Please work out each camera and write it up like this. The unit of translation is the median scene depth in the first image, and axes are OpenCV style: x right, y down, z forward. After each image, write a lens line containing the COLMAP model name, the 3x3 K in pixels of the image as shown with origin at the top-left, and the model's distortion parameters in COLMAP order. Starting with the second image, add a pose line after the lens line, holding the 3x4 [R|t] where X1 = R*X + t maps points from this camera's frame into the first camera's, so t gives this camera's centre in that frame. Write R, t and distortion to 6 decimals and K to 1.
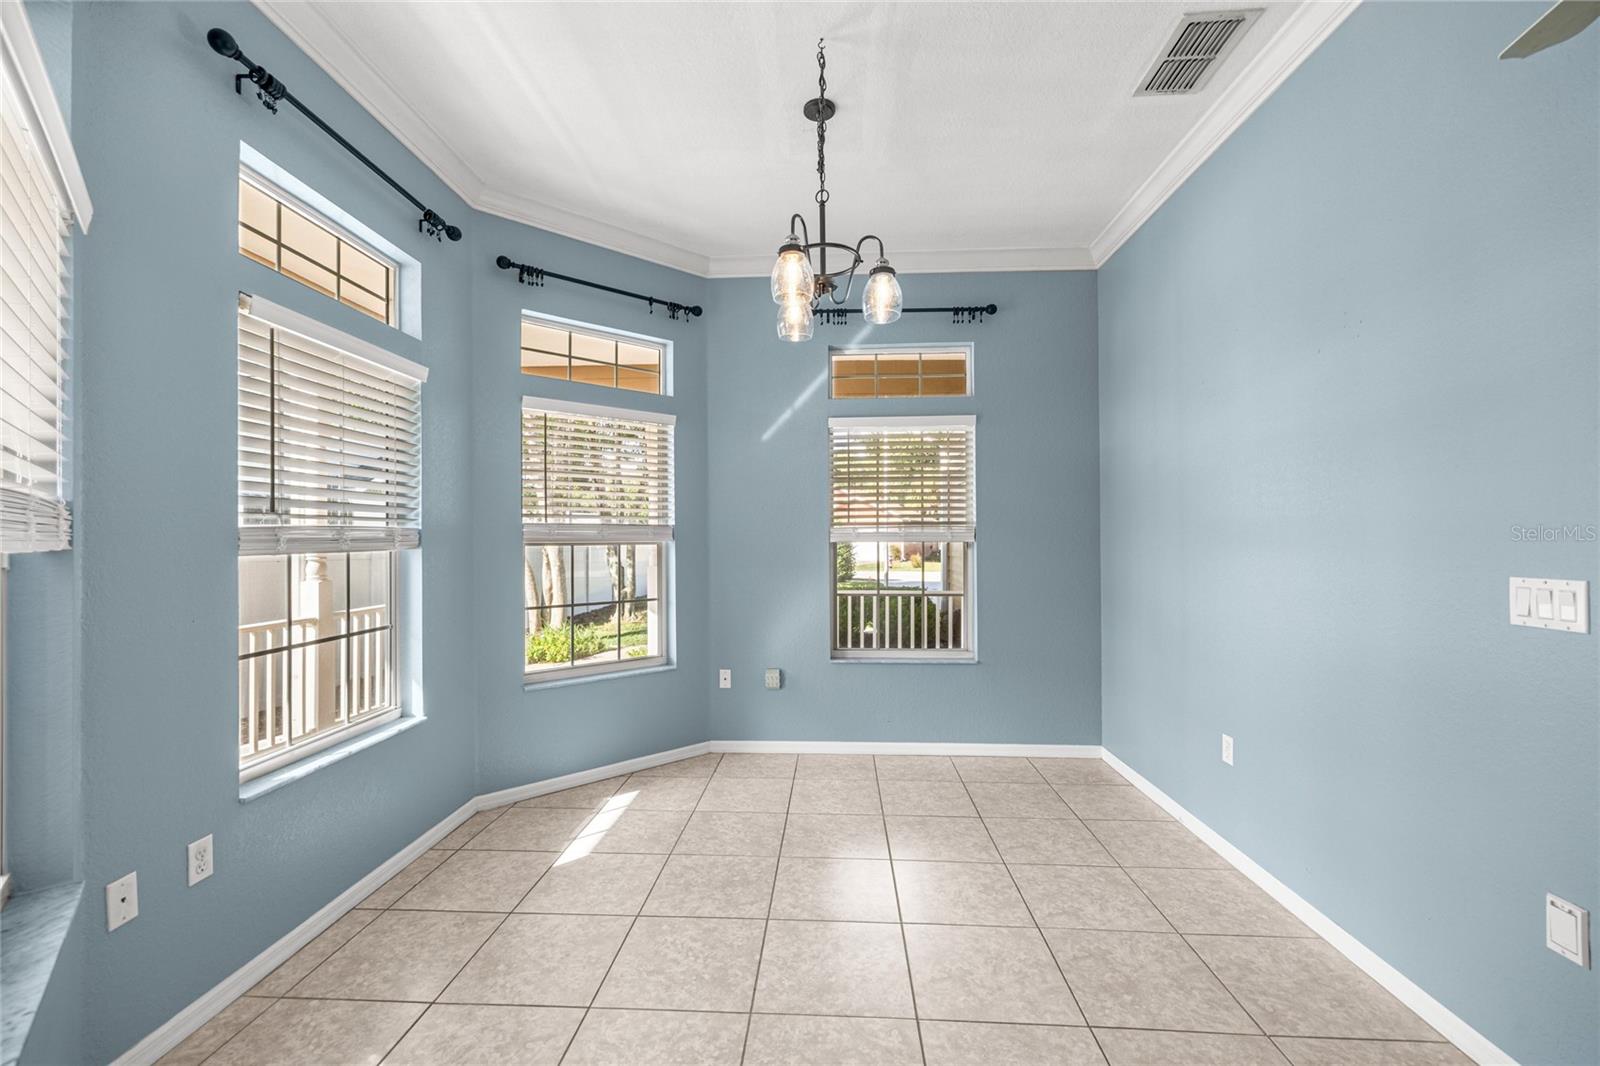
lens RADIAL K [[675.7, 0, 797.7], [0, 675.7, 532.6], [0, 0, 1]] dist [0.003534, 0.000255]
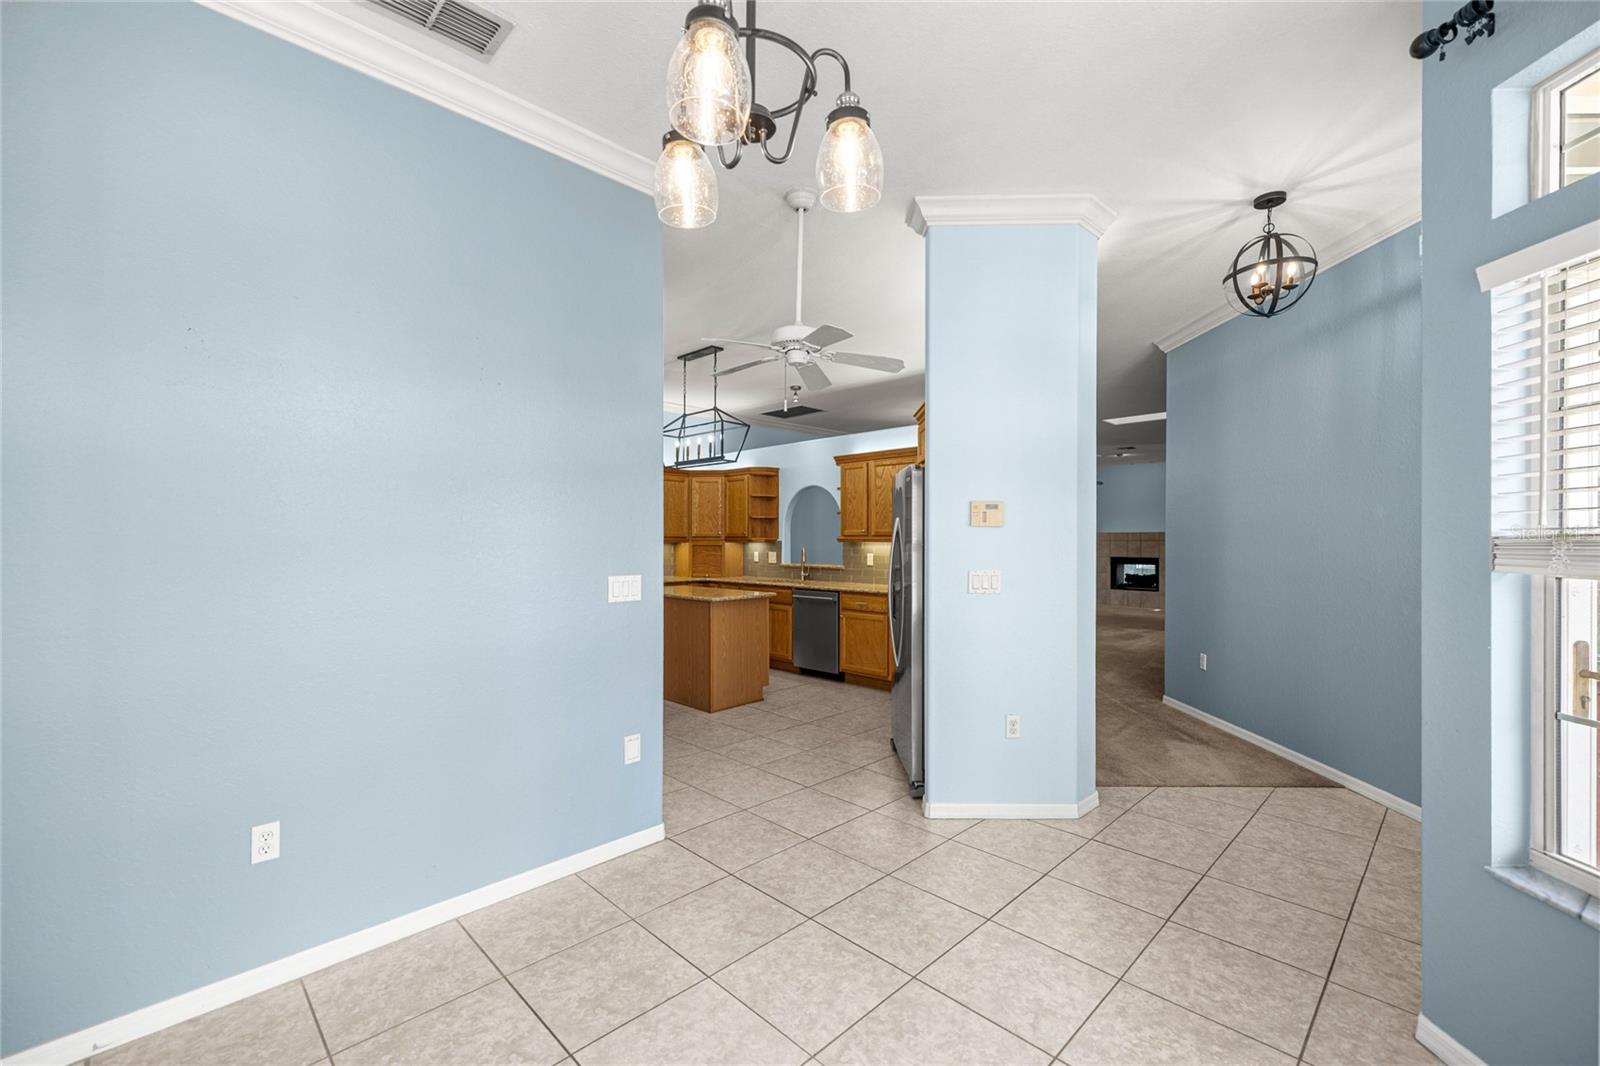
lens RADIAL K [[675.7, 0, 796.2], [0, 675.7, 538.2], [0, 0, 1]] dist [0.003534, 0.000255]
pose [[-0.741313, 0.003247, 0.671151, -0.455188], [-0.002676, 0.999966, -0.007795, -0.020249], [-0.671154, -0.007574, -0.741279, 1.717008]]
